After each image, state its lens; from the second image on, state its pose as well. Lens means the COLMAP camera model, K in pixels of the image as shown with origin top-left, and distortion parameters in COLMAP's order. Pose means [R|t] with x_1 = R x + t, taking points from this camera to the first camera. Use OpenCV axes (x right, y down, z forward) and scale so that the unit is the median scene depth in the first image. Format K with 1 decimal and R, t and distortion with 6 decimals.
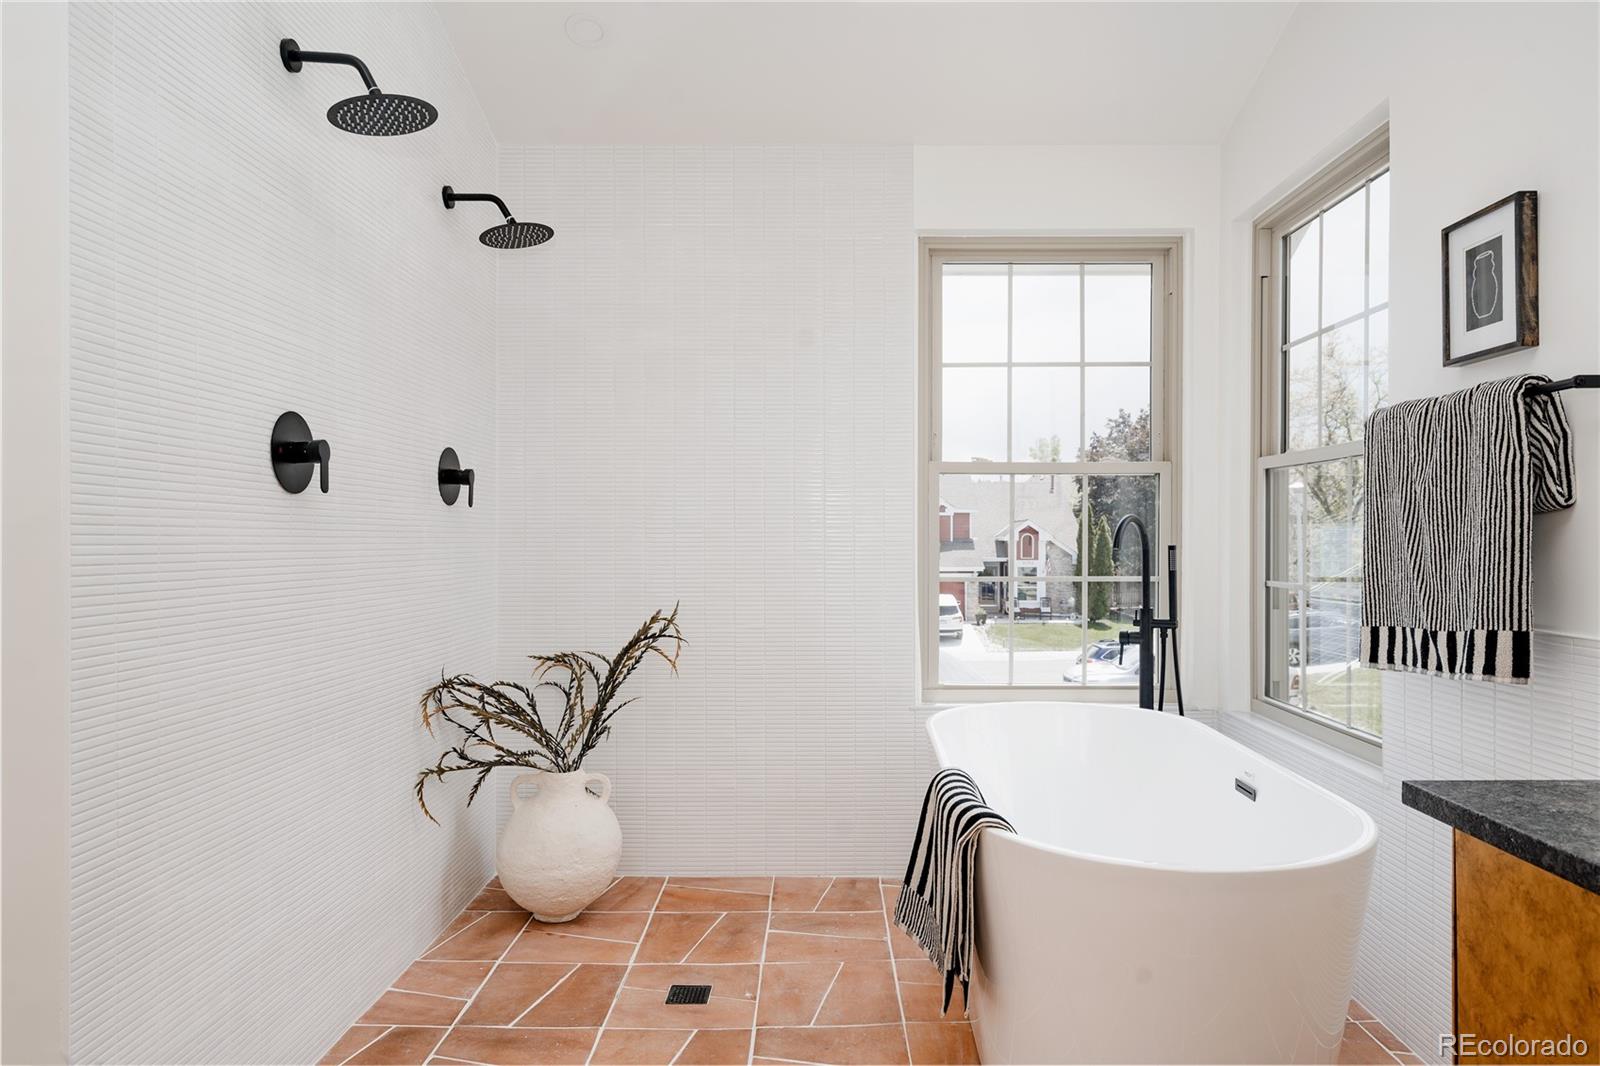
lens RADIAL K [[1015.9, 0, 804.5], [0, 1015.9, 561.2], [0, 0, 1]] dist [0.009376, -0.002127]
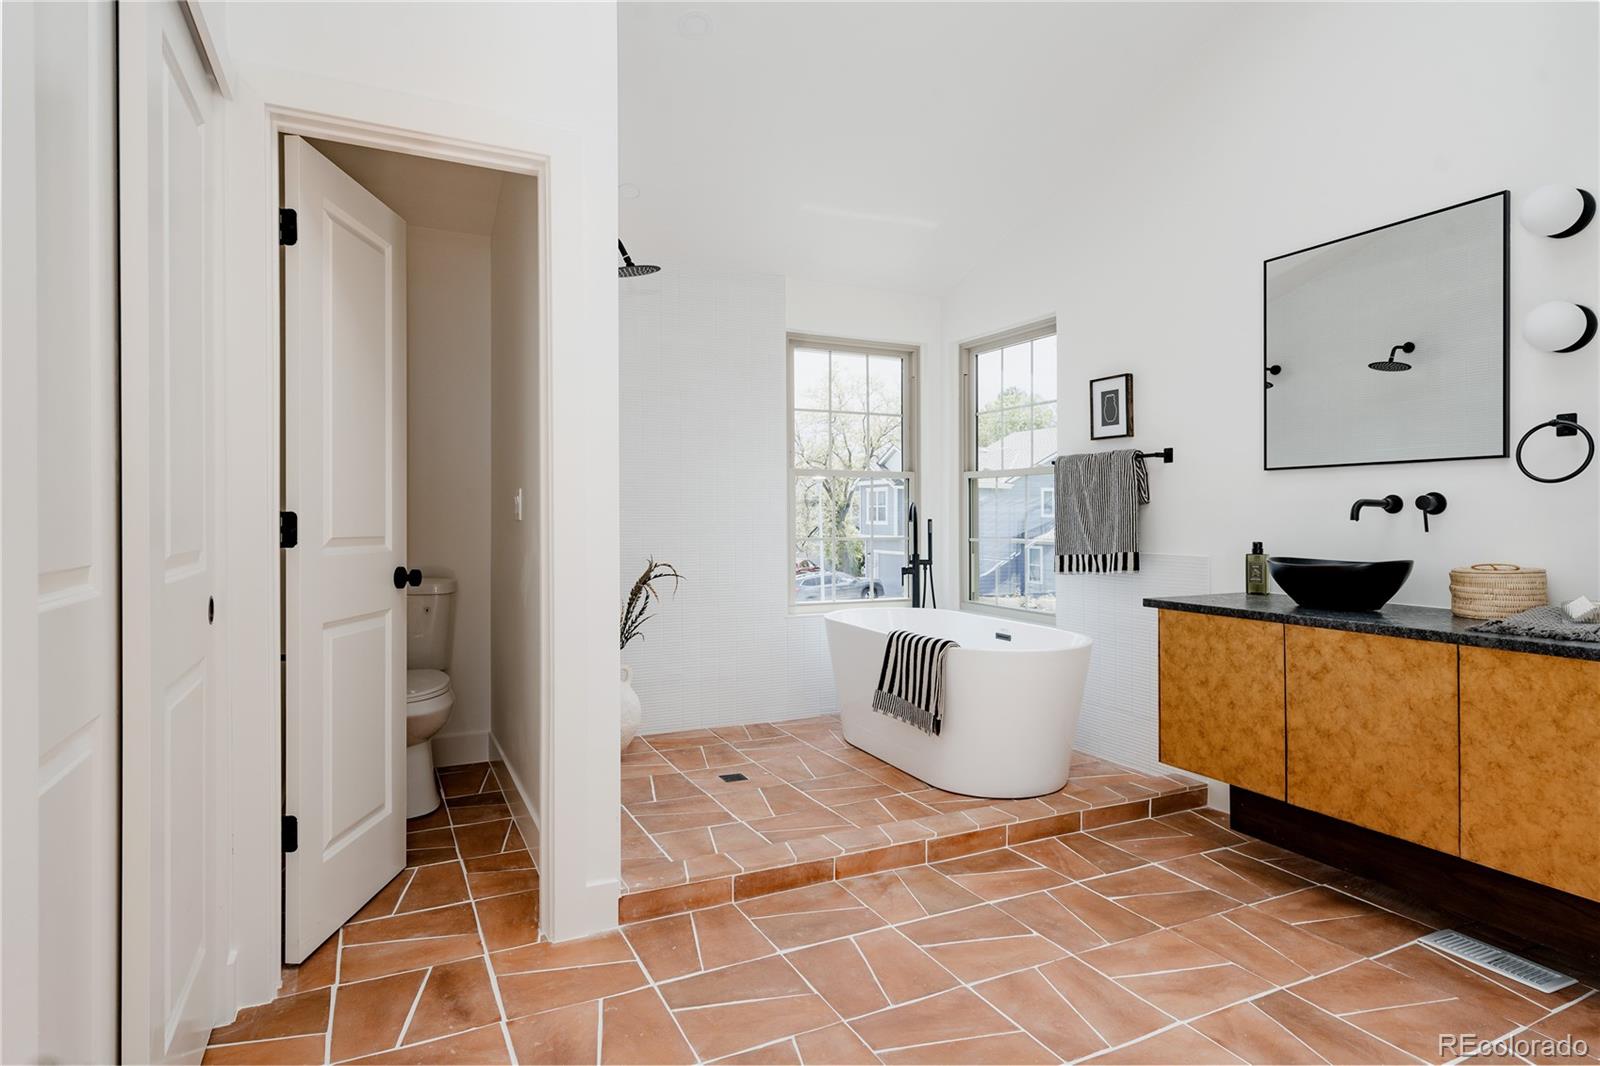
lens RADIAL K [[883.1, 0, 800.0], [0, 883.1, 533.0], [0, 0, 1]] dist [-0.001458, 0.000007]
pose [[0.898528, -0.003435, 0.438903, -0.822775], [0.005121, 0.999983, -0.002657, 0.019045], [-0.438887, 0.004635, 0.898530, -0.488022]]
